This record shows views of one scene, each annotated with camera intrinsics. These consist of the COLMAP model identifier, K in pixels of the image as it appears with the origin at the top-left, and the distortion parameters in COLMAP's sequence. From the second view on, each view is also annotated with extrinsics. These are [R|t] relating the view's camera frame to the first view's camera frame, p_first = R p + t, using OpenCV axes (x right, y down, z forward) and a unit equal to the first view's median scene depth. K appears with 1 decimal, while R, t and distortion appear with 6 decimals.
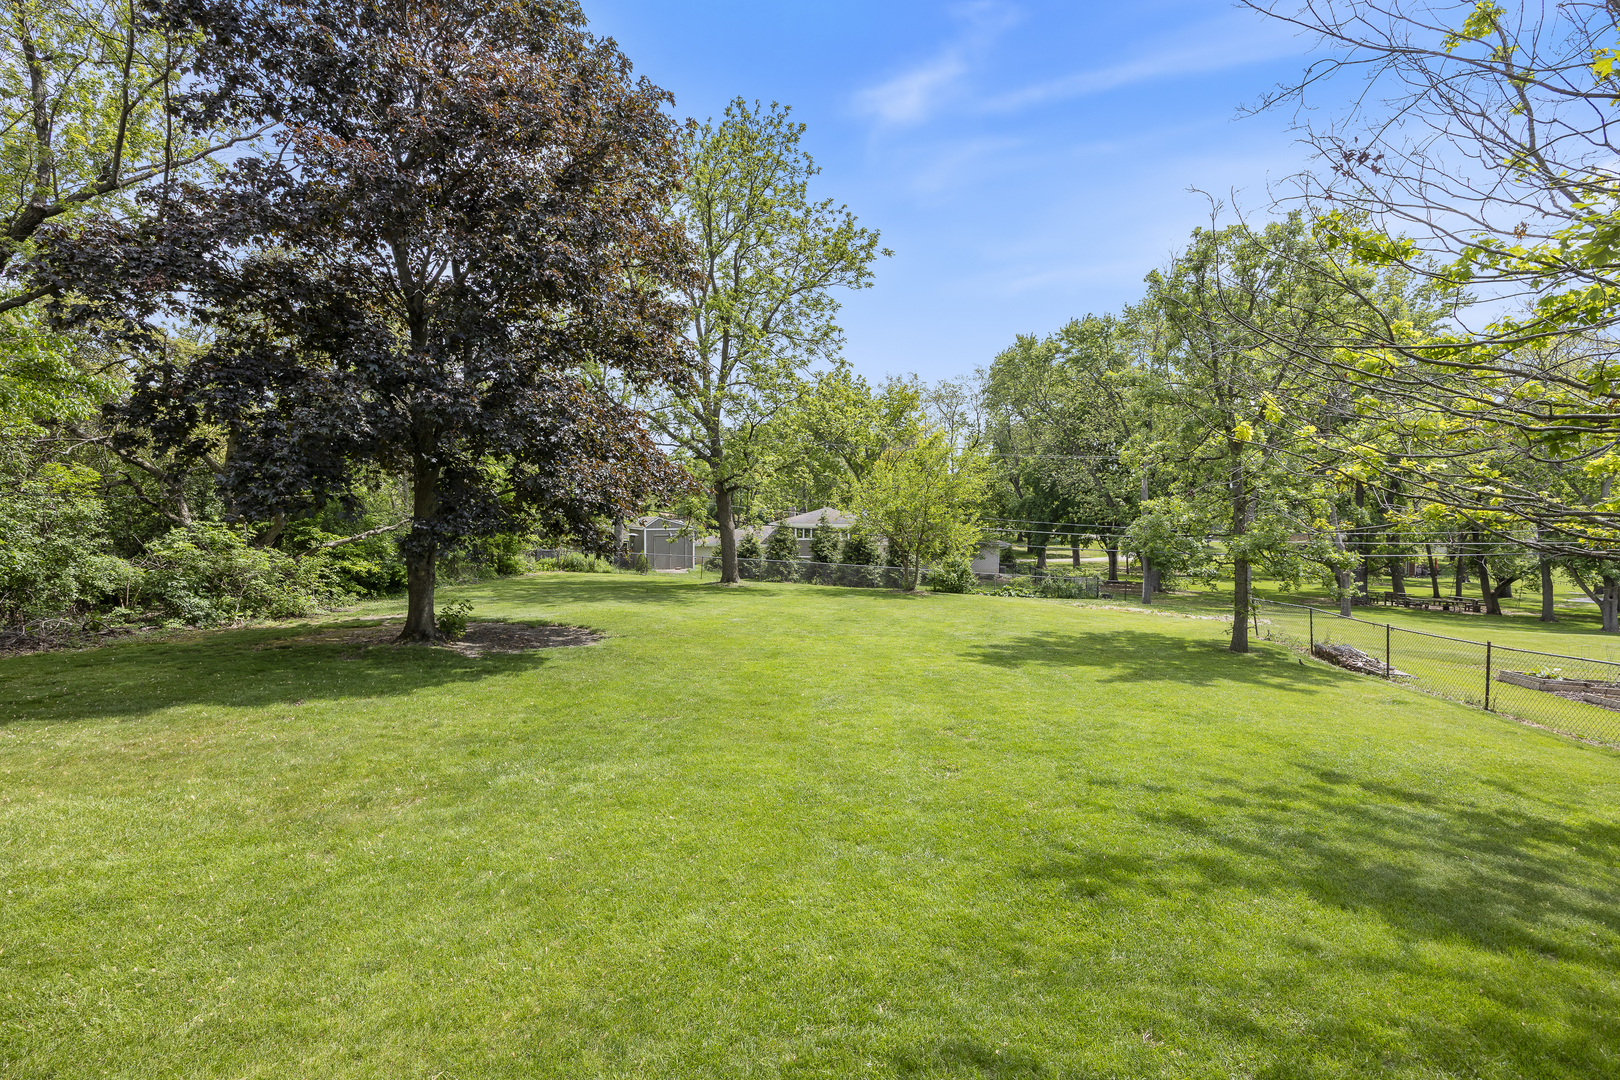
lens RADIAL K [[757.6, 0, 815.2], [0, 757.6, 541.1], [0, 0, 1]] dist [-0.016440, 0.000290]
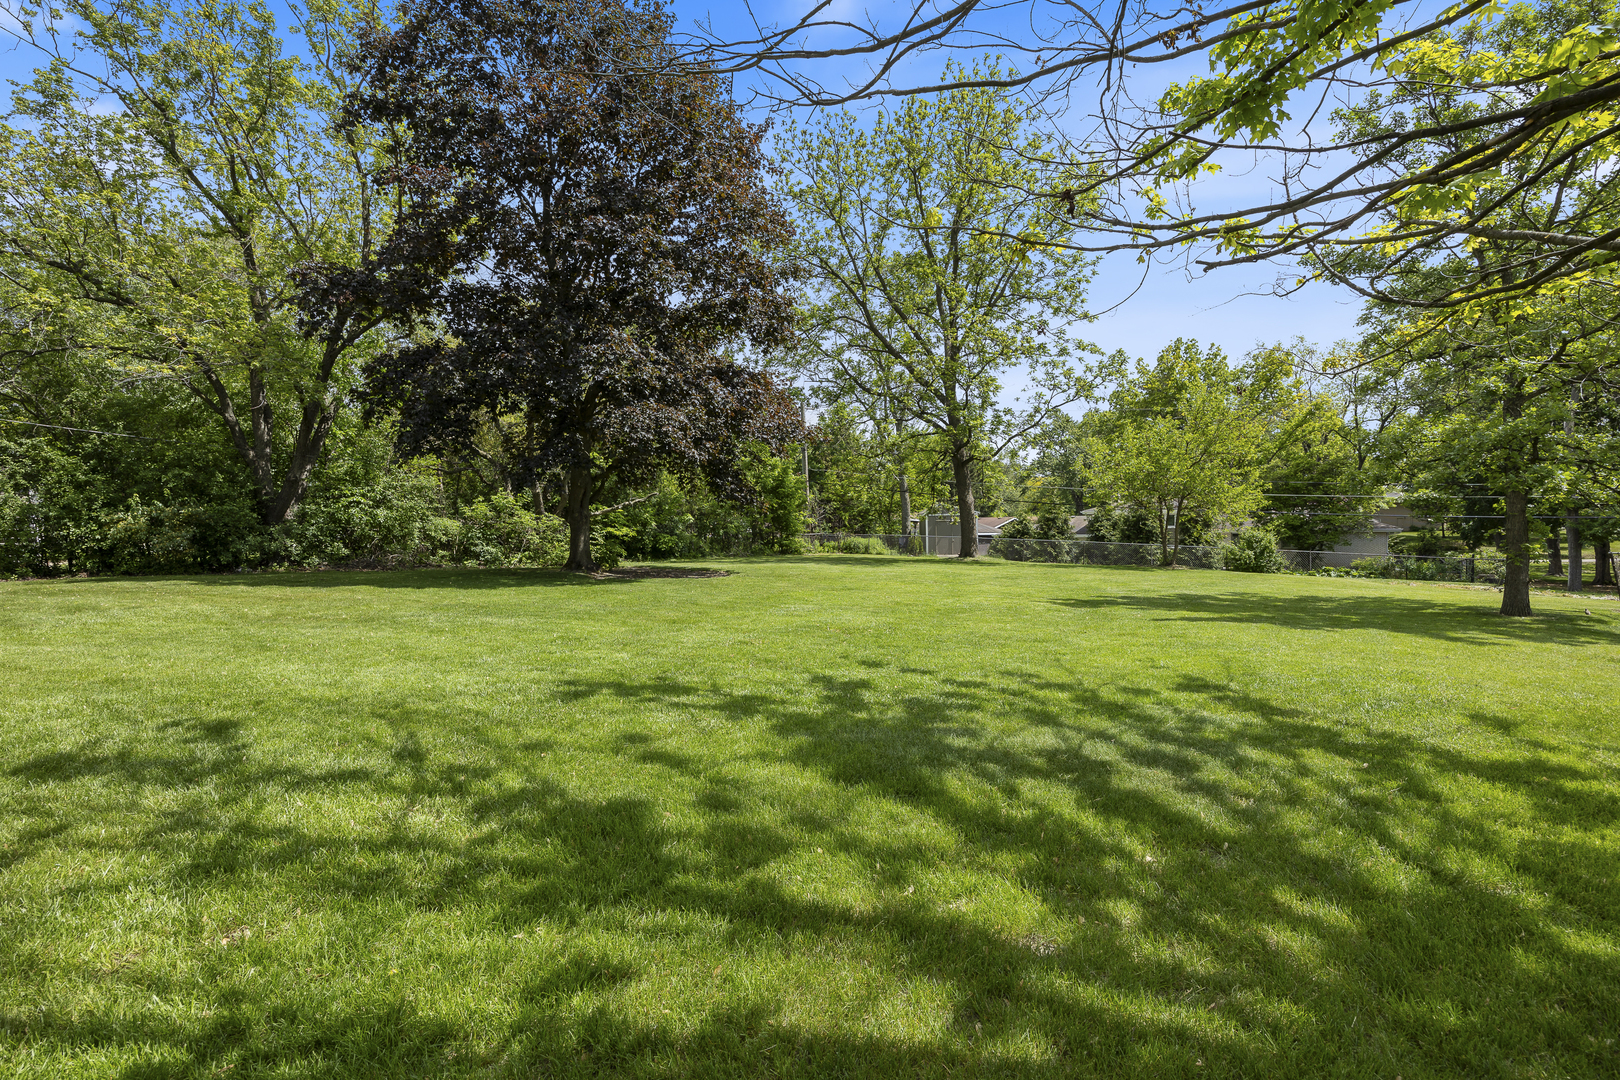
lens RADIAL K [[757.6, 0, 799.0], [0, 757.6, 531.3], [0, 0, 1]] dist [-0.016440, 0.000290]
pose [[0.873358, -0.014294, -0.486870, 0.250208], [0.003106, 0.999712, -0.023778, 0.063197], [0.487070, 0.019254, 0.873151, 0.061488]]
